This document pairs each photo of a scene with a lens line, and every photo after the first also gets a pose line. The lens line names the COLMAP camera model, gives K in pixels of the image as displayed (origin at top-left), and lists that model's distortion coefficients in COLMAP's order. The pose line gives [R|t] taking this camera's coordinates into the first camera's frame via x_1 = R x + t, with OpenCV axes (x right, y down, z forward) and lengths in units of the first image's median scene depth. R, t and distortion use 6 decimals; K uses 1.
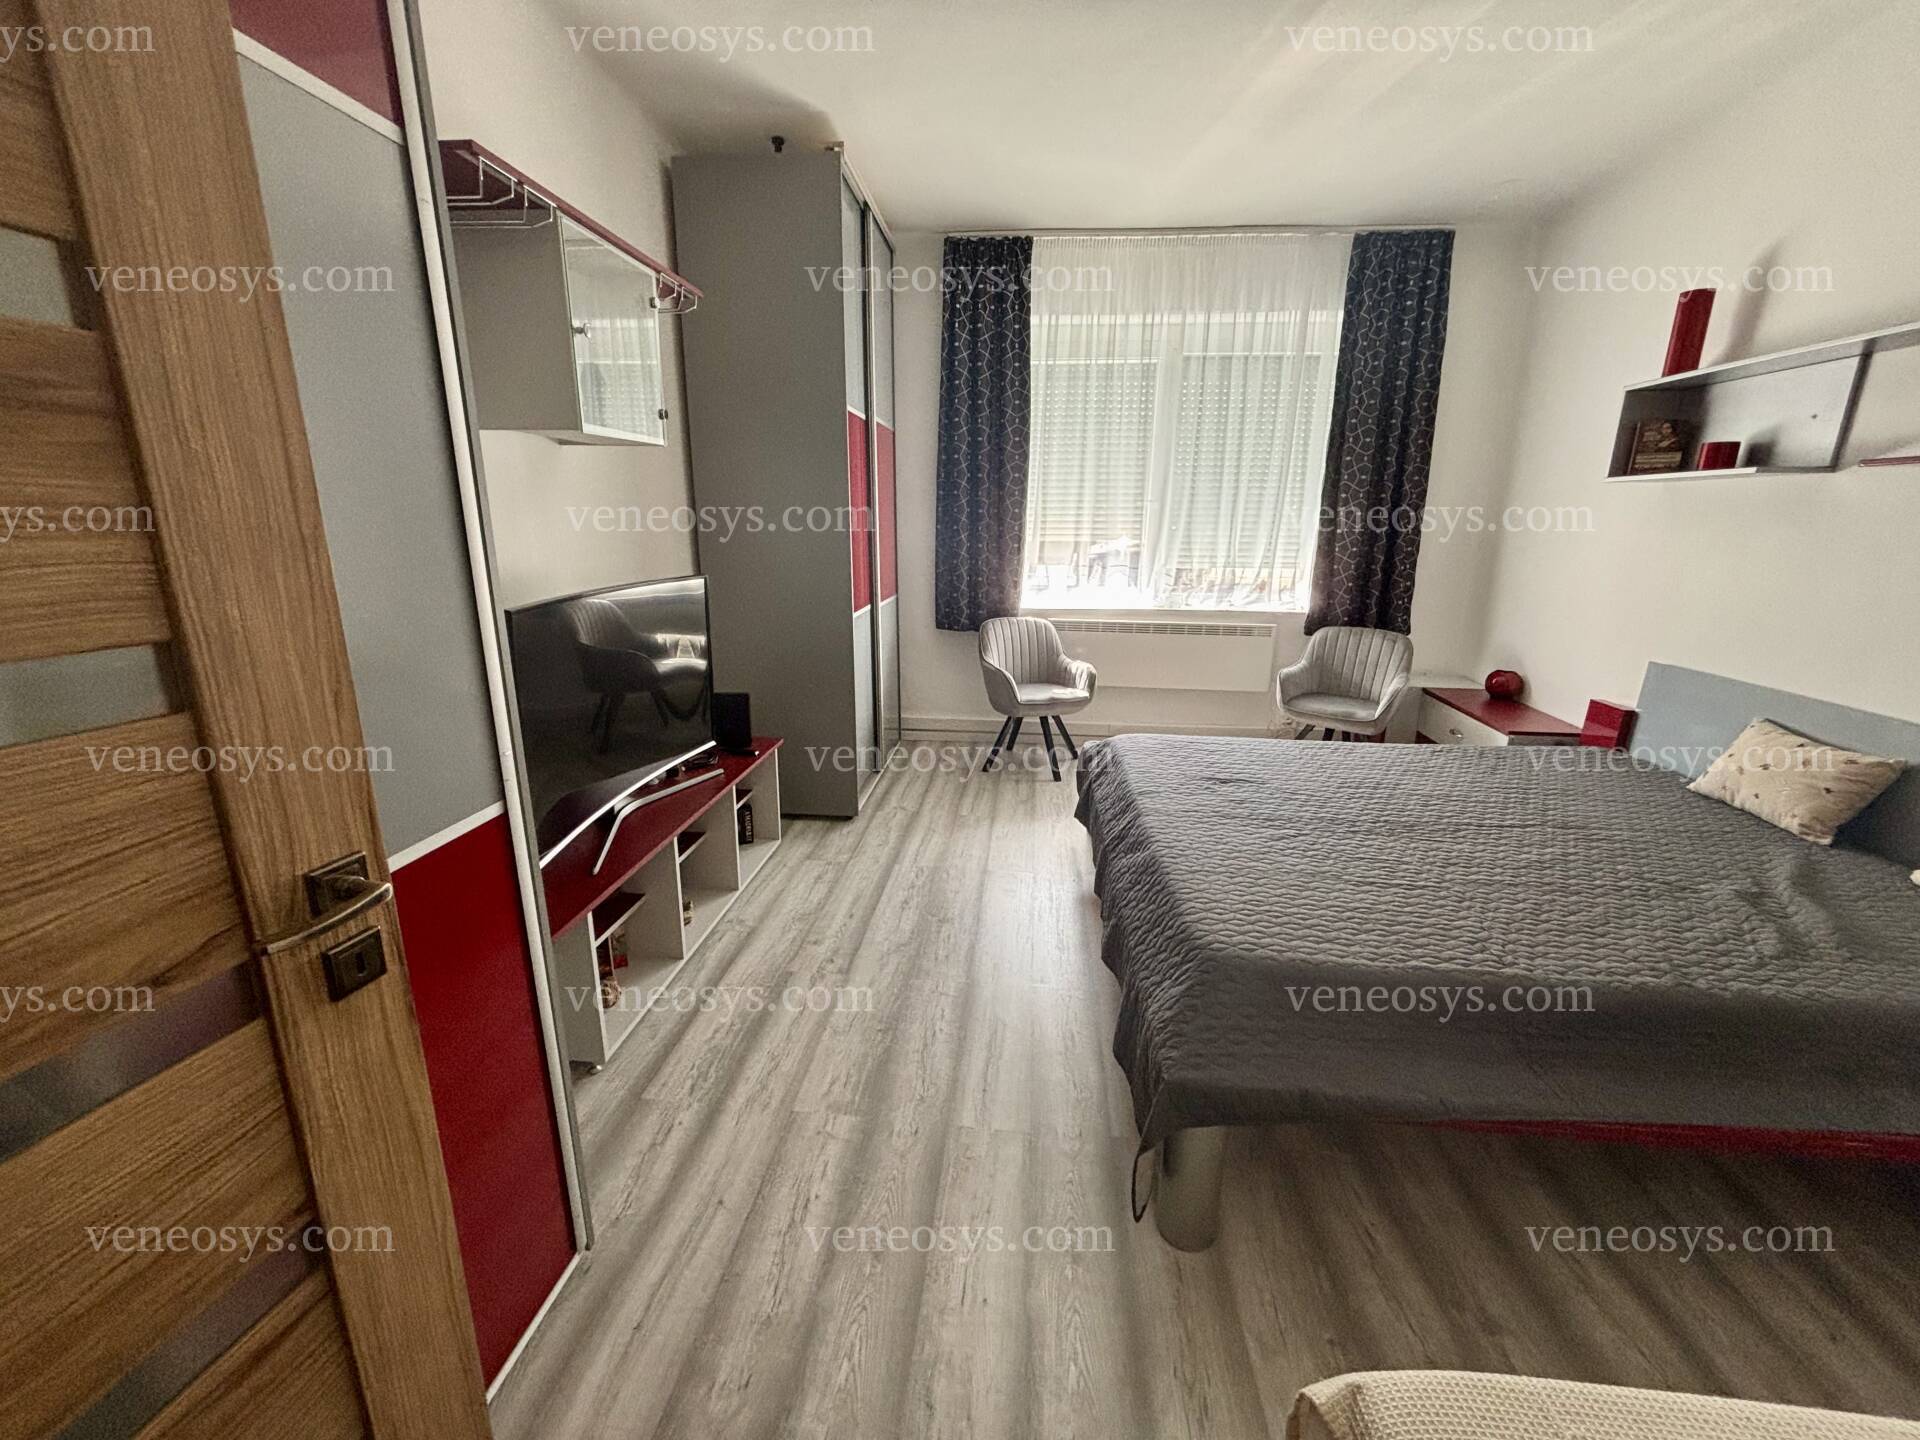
lens RADIAL K [[766.3, 0, 959.2], [0, 766.3, 713.0], [0, 0, 1]] dist [-0.002385, 0.000091]
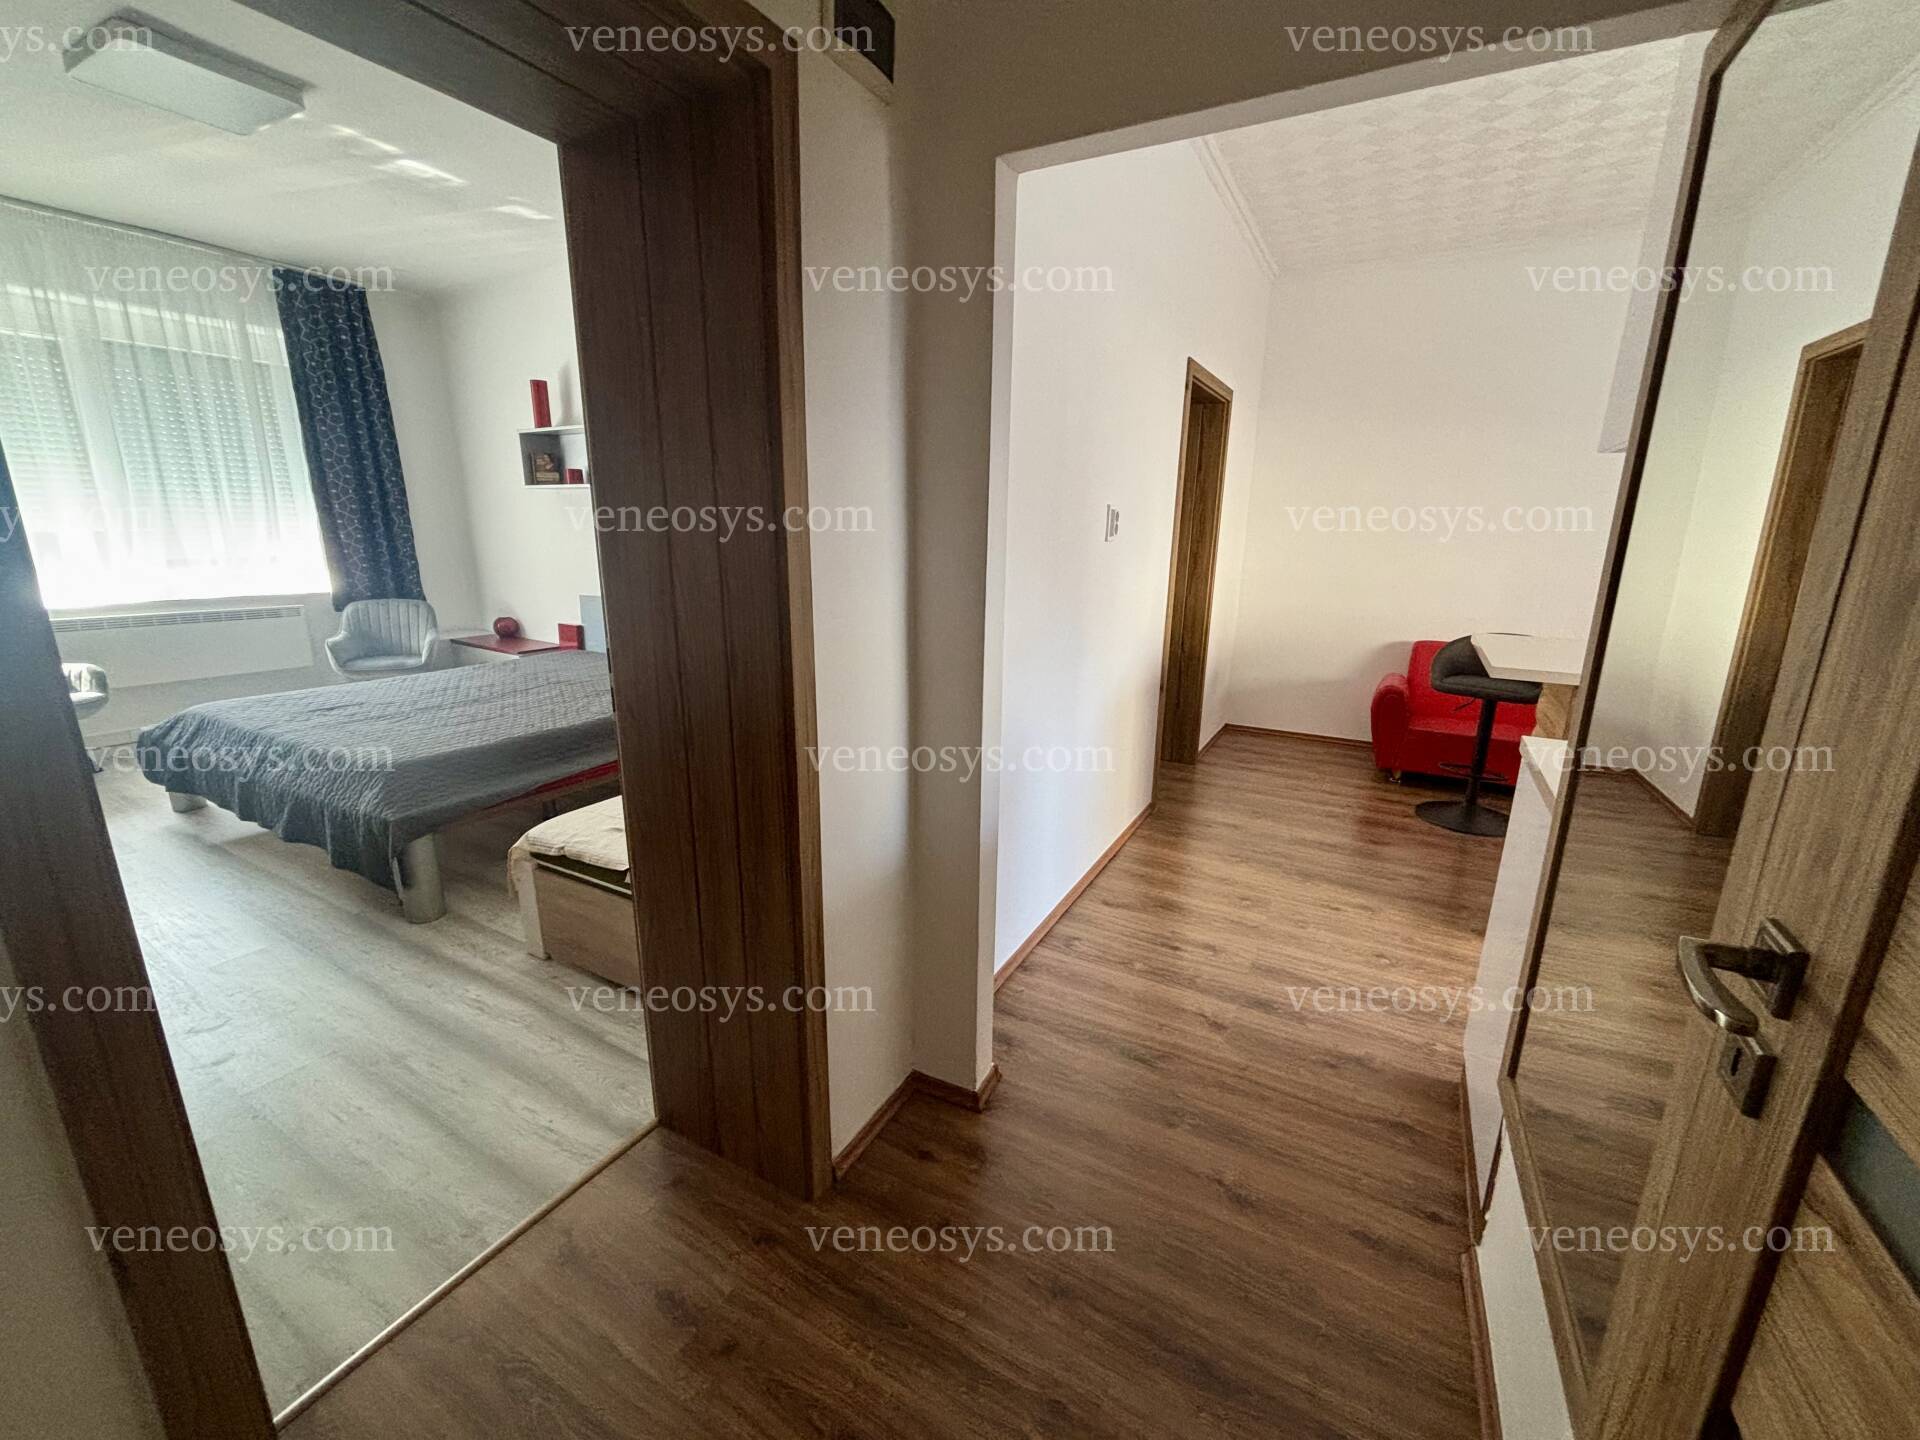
lens RADIAL K [[766.3, 0, 956.4], [0, 766.3, 716.1], [0, 0, 1]] dist [-0.002385, 0.000091]
pose [[0.399917, -0.225872, 0.888284, -0.273292], [0.218991, 0.964637, 0.146694, 0.101481], [-0.890005, 0.135860, 0.435239, -0.366341]]
